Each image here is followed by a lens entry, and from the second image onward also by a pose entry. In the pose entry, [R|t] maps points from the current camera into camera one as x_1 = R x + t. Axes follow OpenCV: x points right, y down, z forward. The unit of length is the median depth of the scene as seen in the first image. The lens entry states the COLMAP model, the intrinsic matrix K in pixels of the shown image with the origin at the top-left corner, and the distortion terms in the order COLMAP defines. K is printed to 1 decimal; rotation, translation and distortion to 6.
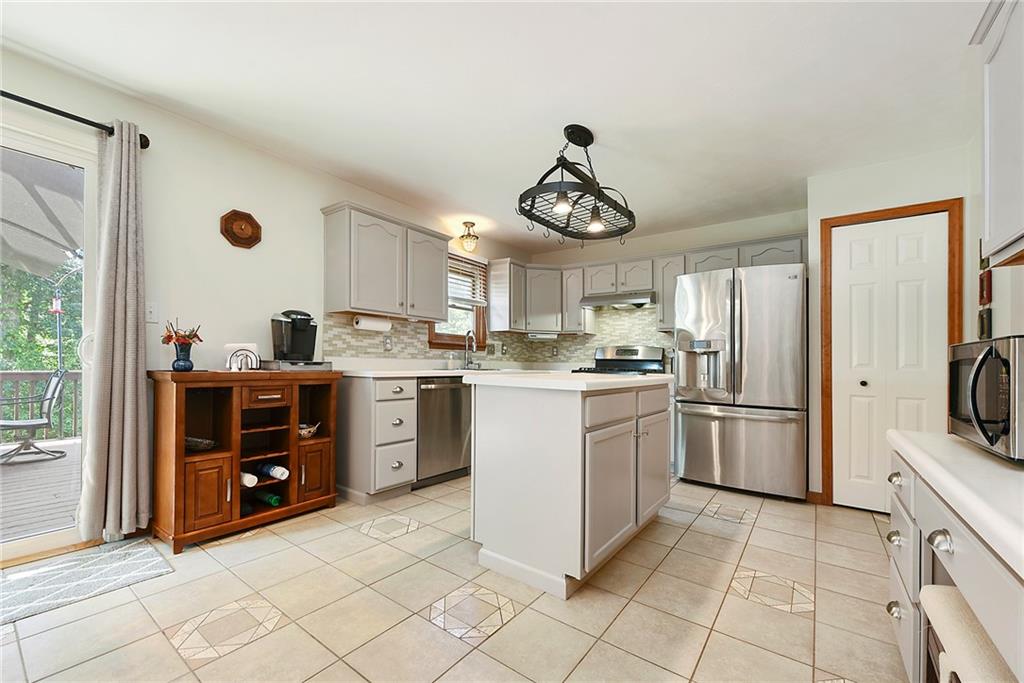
lens RADIAL K [[413.1, 0, 507.5], [0, 413.1, 354.1], [0, 0, 1]] dist [0.000496, -0.000356]
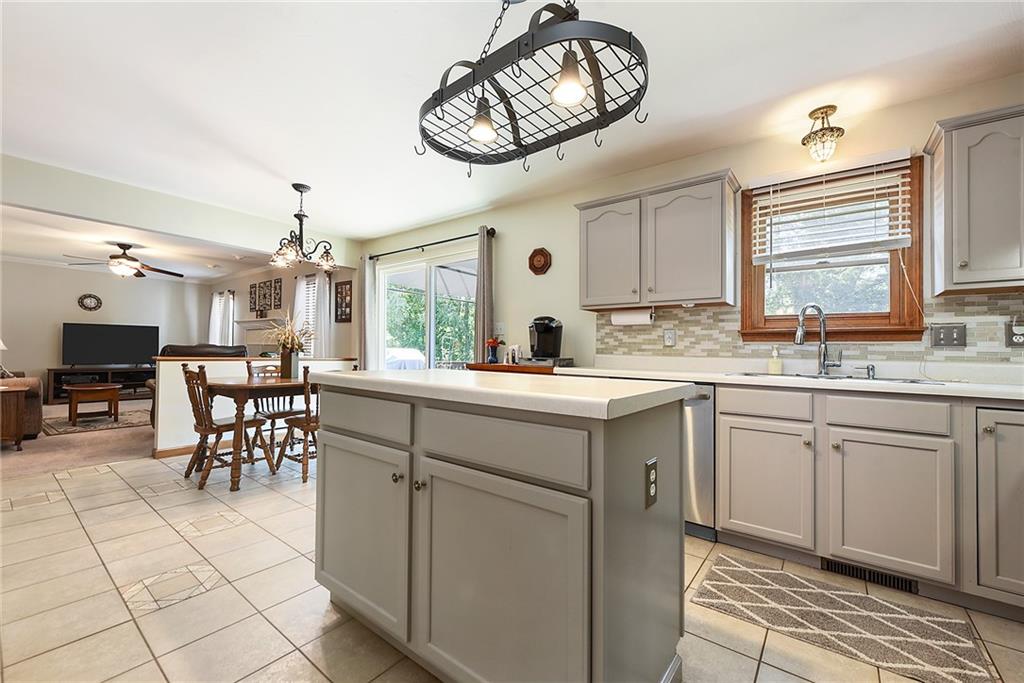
lens RADIAL K [[413.1, 0, 507.5], [0, 413.1, 354.1], [0, 0, 1]] dist [0.000496, -0.000356]
pose [[-0.036037, -0.013104, -0.999265, 0.523897], [0.002083, 0.999911, -0.013187, 0.015765], [0.999348, -0.002557, -0.036006, 0.688733]]
